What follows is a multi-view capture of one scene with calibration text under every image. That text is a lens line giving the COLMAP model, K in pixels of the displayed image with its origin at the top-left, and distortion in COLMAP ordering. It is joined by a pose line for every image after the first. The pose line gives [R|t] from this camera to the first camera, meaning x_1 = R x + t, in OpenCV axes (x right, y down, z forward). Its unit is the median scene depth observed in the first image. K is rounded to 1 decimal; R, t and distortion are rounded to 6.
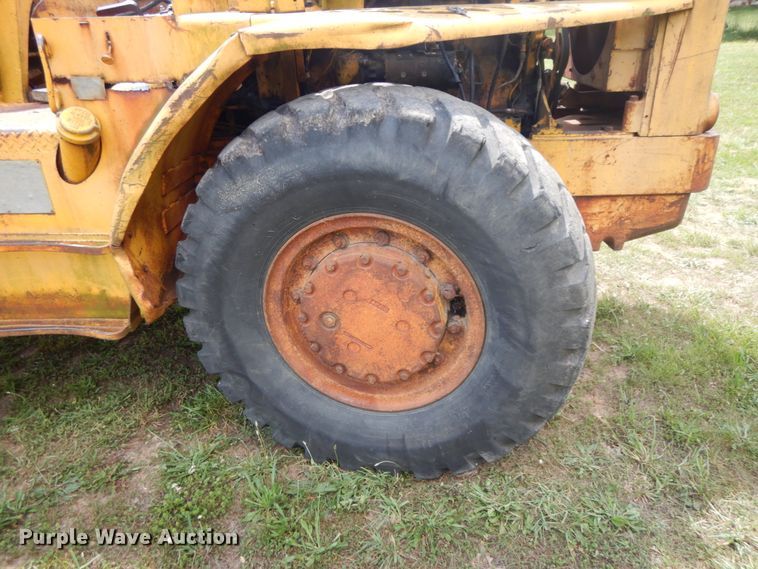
lens RADIAL K [[548.5, 0, 381.0], [0, 548.5, 281.4], [0, 0, 1]] dist [0.017779, -0.007591]
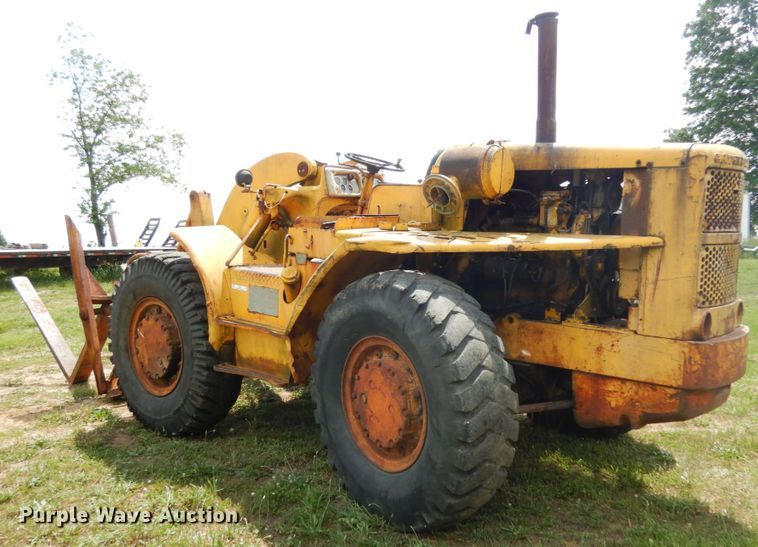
lens RADIAL K [[645.6, 0, 377.9], [0, 645.6, 269.9], [0, 0, 1]] dist [-0.044994, -0.000970]
pose [[0.784630, 0.100397, -0.611782, 1.010836], [-0.299750, 0.925227, -0.232604, 0.138682], [0.542684, 0.365890, 0.756054, -0.560127]]
